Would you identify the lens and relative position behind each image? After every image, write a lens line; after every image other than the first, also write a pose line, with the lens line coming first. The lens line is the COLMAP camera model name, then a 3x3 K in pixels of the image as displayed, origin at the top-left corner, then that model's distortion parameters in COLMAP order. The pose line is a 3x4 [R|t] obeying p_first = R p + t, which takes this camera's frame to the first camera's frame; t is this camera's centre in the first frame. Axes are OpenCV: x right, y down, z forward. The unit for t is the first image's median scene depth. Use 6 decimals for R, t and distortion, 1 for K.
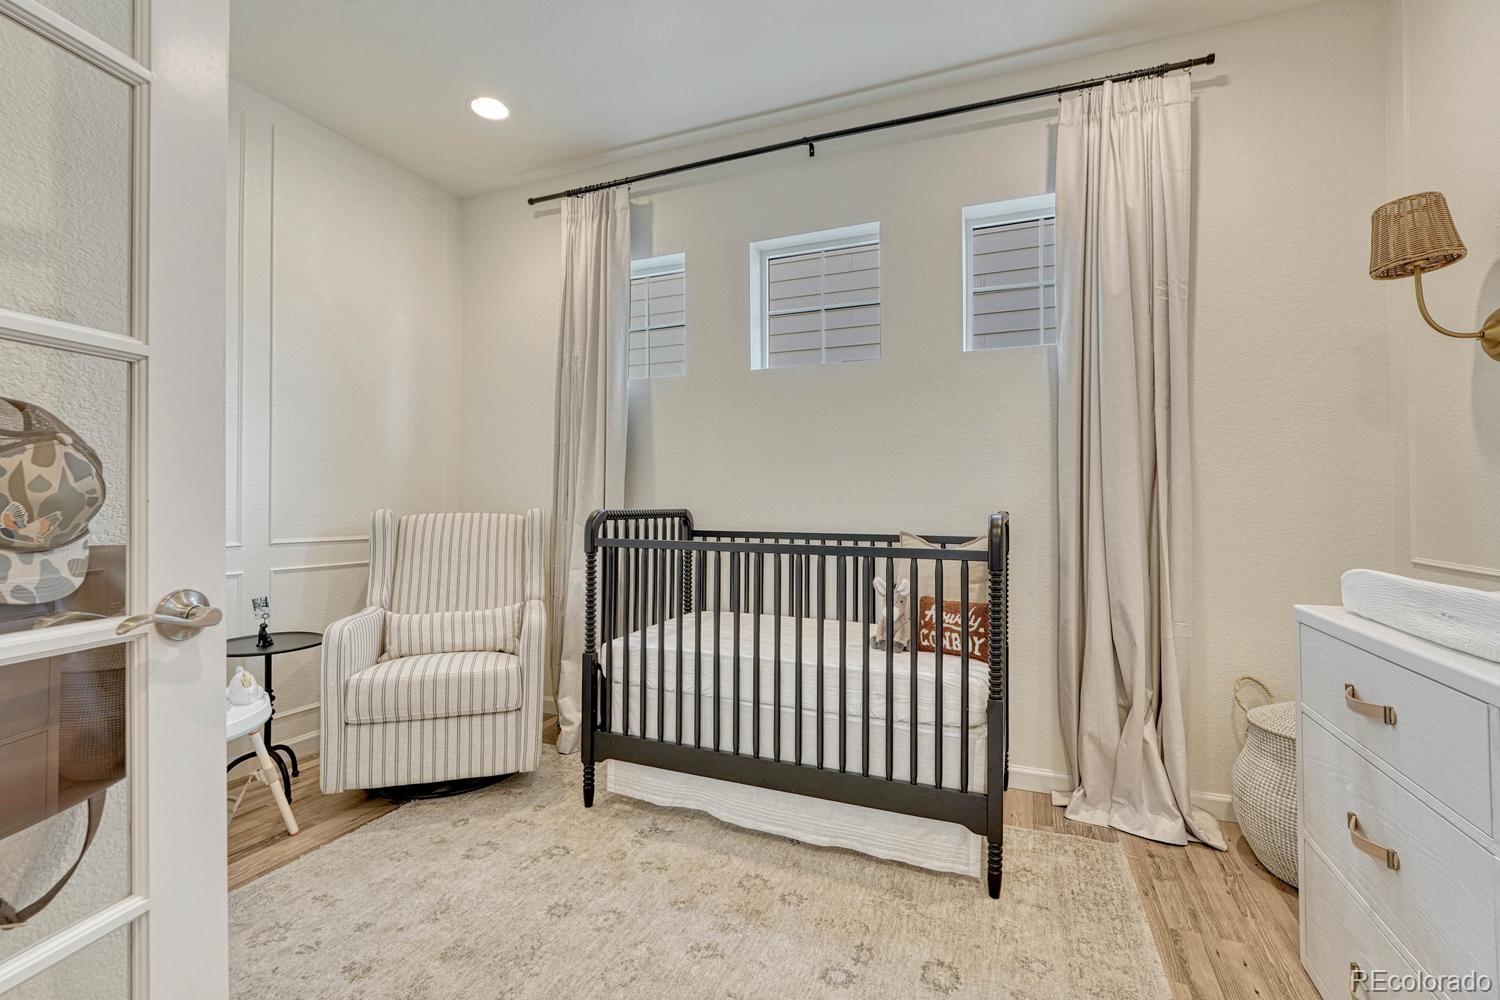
lens RADIAL K [[630.7, 0, 727.6], [0, 630.7, 489.1], [0, 0, 1]] dist [-0.008350, 0.000626]
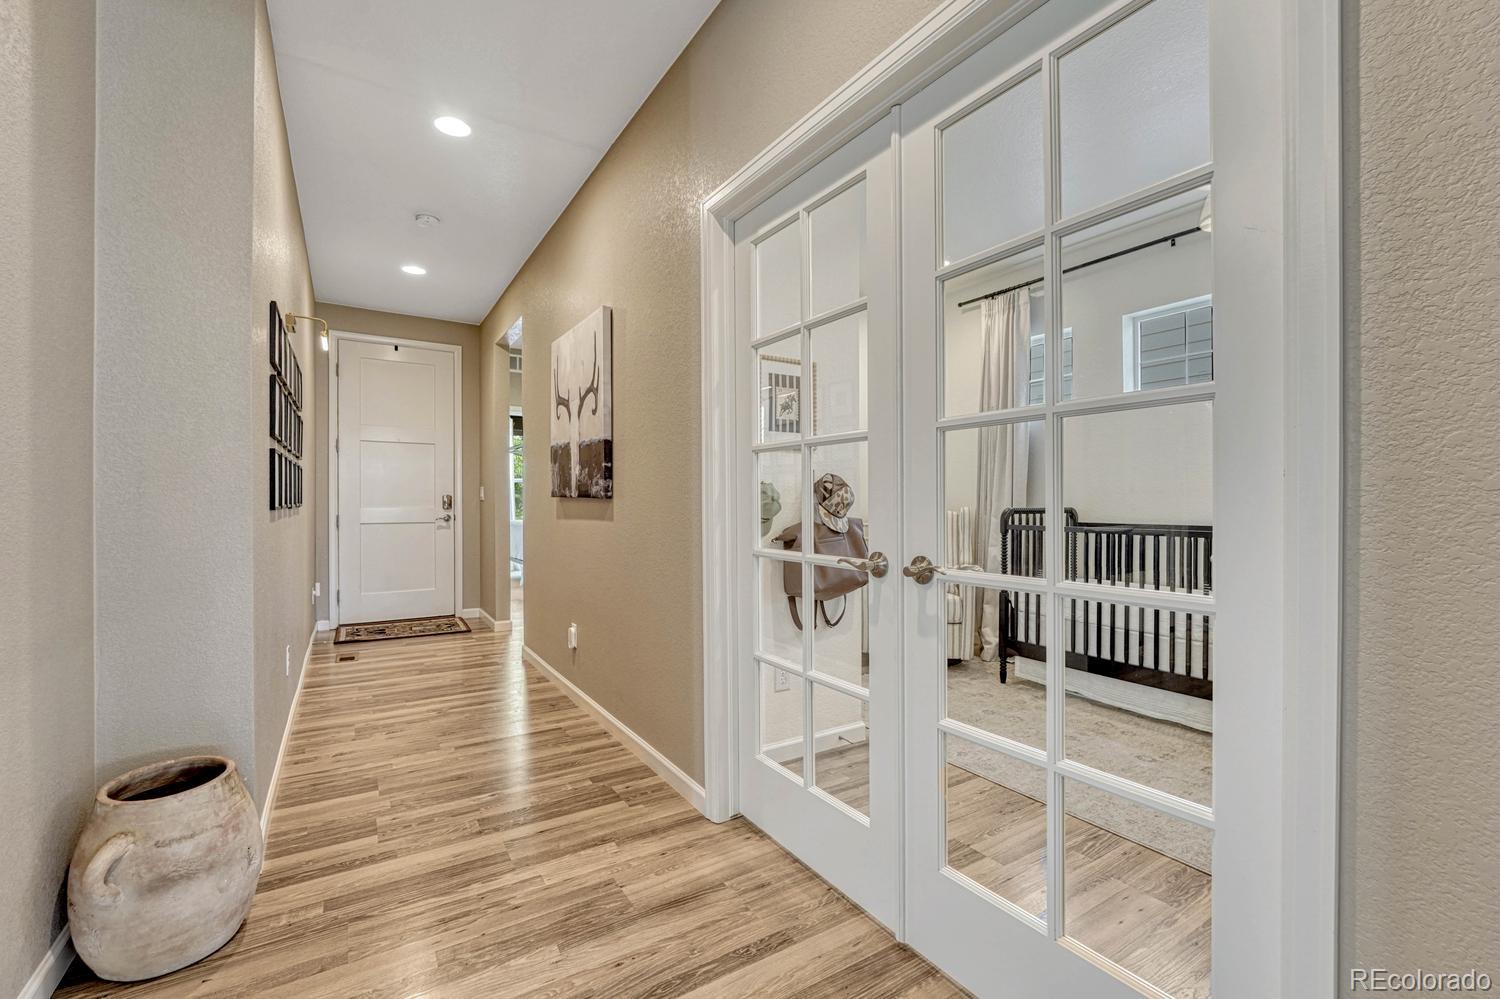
lens RADIAL K [[630.7, 0, 755.0], [0, 630.7, 505.9], [0, 0, 1]] dist [-0.008350, 0.000626]
pose [[0.835945, 0.000988, -0.548812, 0.142790], [0.013742, 0.999647, 0.022733, -0.018319], [0.548640, -0.026546, 0.835637, -0.734009]]
